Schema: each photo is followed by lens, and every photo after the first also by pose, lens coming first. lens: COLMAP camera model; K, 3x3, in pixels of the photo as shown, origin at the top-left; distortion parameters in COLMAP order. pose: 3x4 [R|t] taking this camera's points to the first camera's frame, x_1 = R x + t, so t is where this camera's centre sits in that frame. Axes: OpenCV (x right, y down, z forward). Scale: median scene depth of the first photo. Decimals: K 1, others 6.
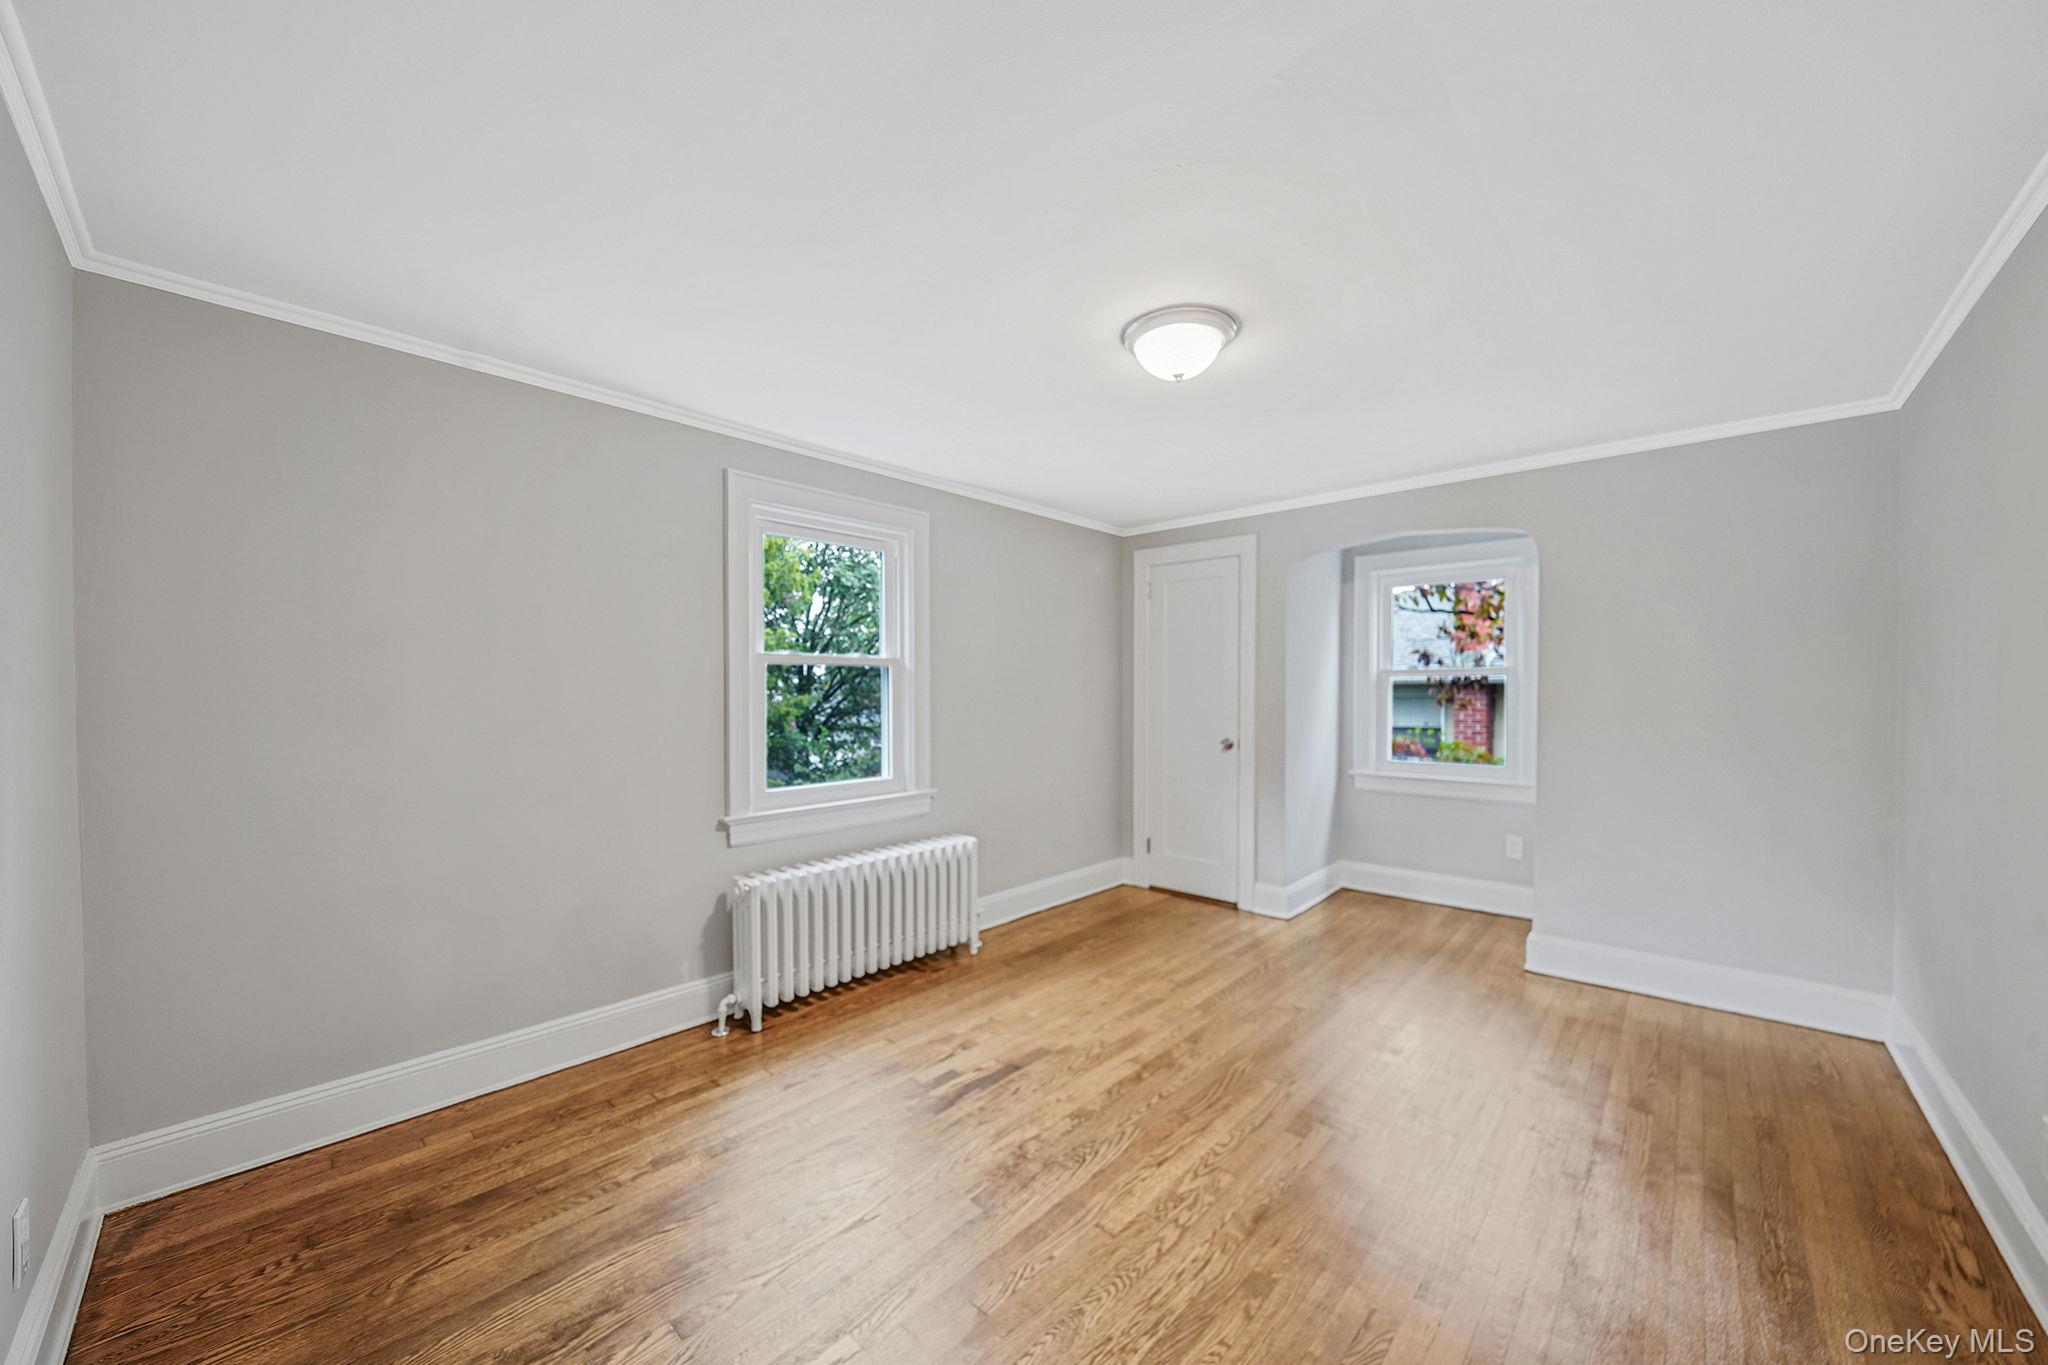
lens RADIAL K [[711.3, 0, 1074.7], [0, 711.3, 699.9], [0, 0, 1]] dist [-0.019776, 0.001505]
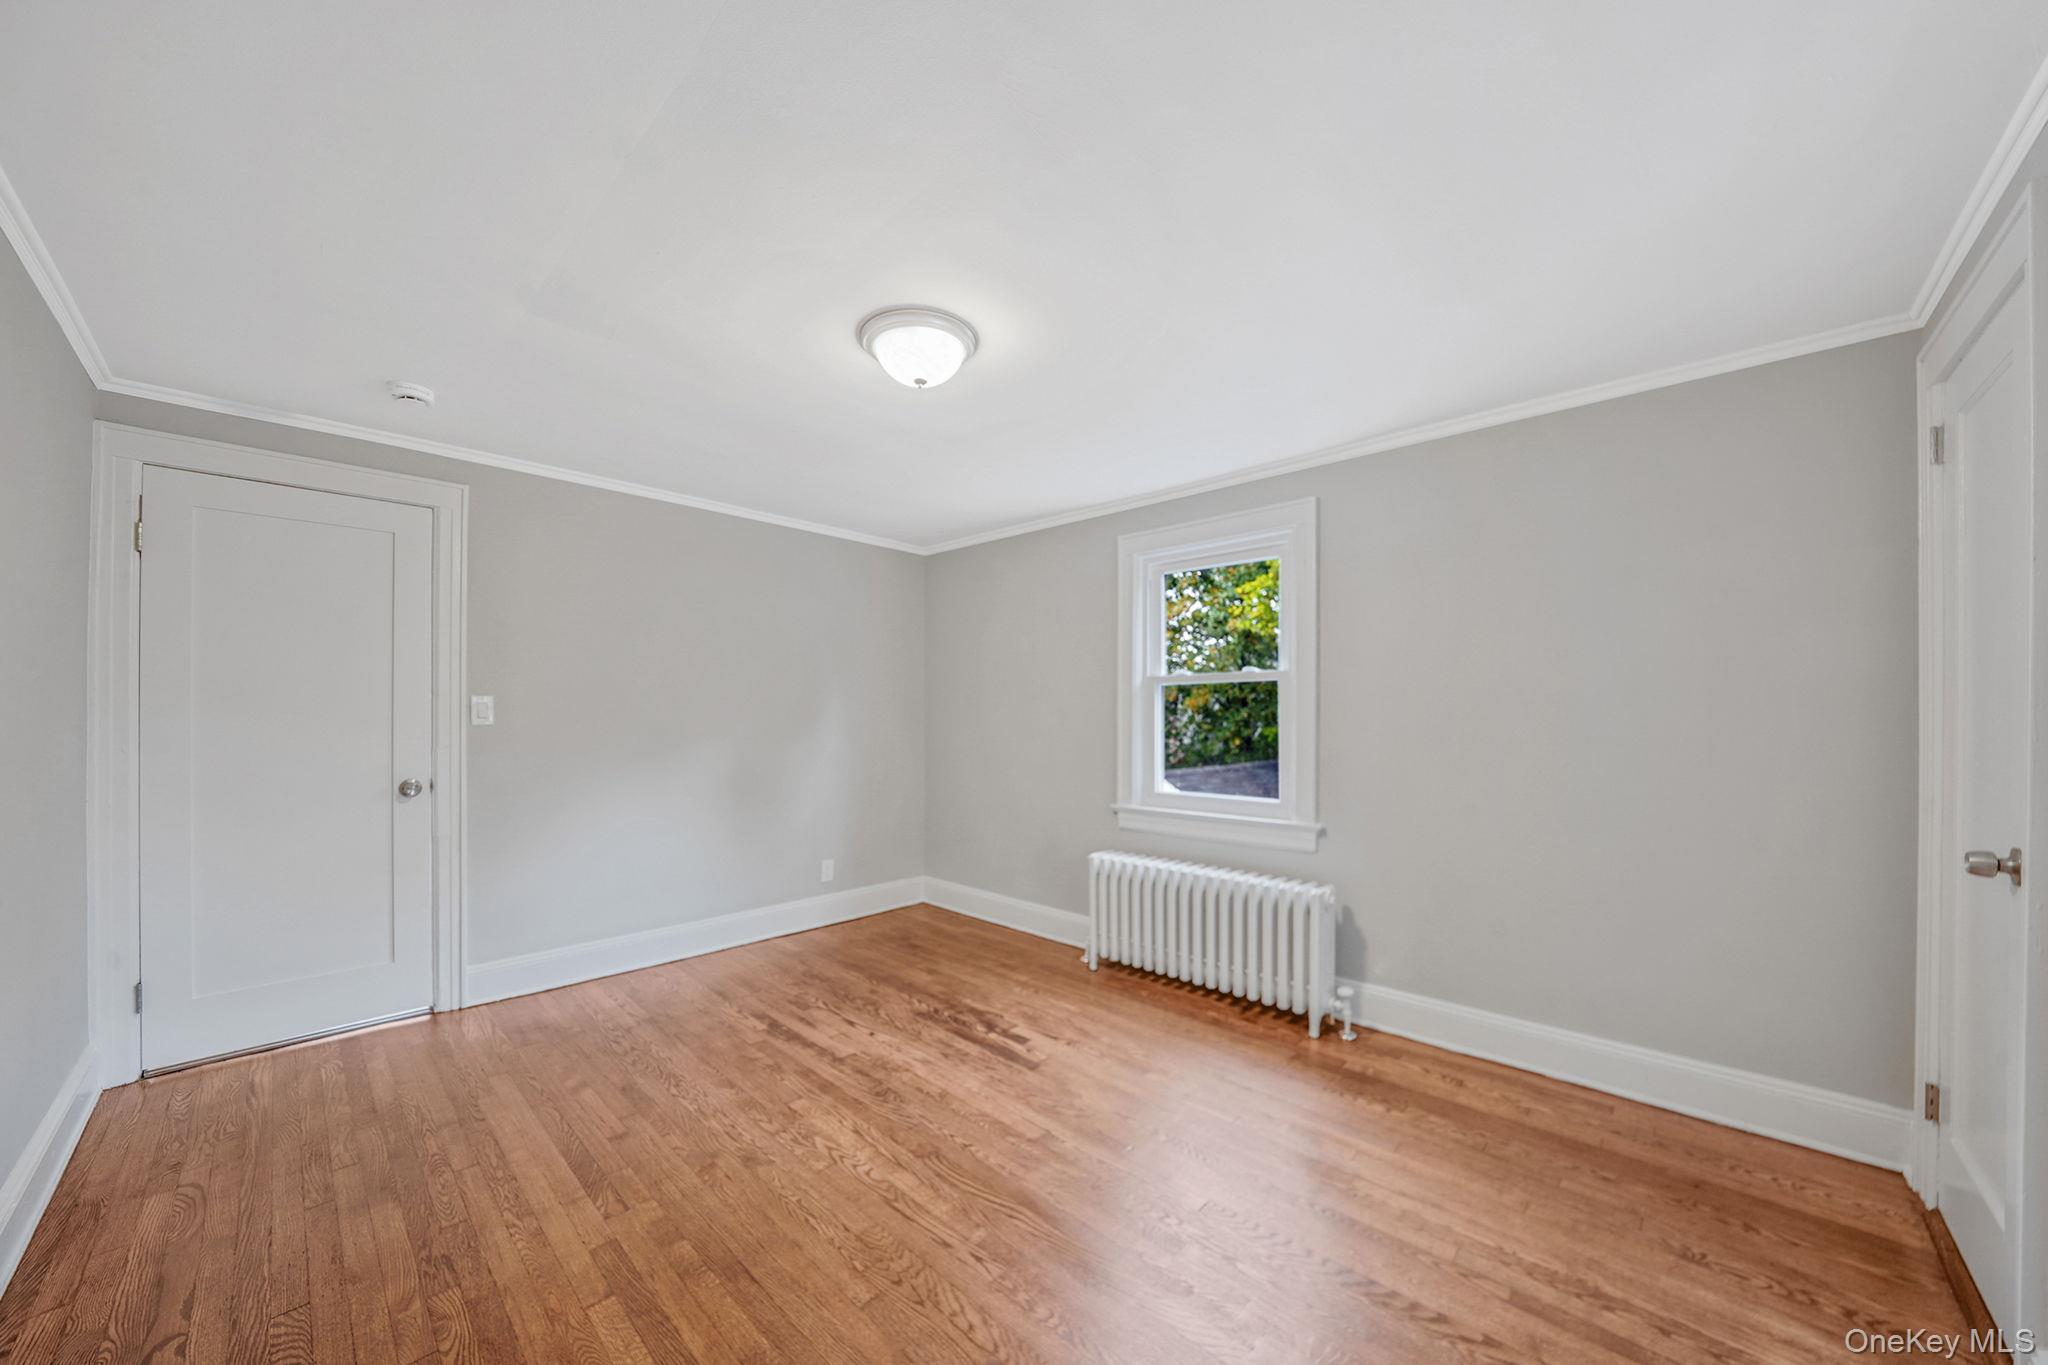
lens RADIAL K [[711.3, 0, 1017.6], [0, 711.3, 705.6], [0, 0, 1]] dist [-0.019776, 0.001505]
pose [[-0.016296, -0.001643, -0.999866, 0.731730], [-0.012808, 0.999917, -0.001434, -0.009773], [0.999785, 0.012782, -0.016316, 0.750966]]
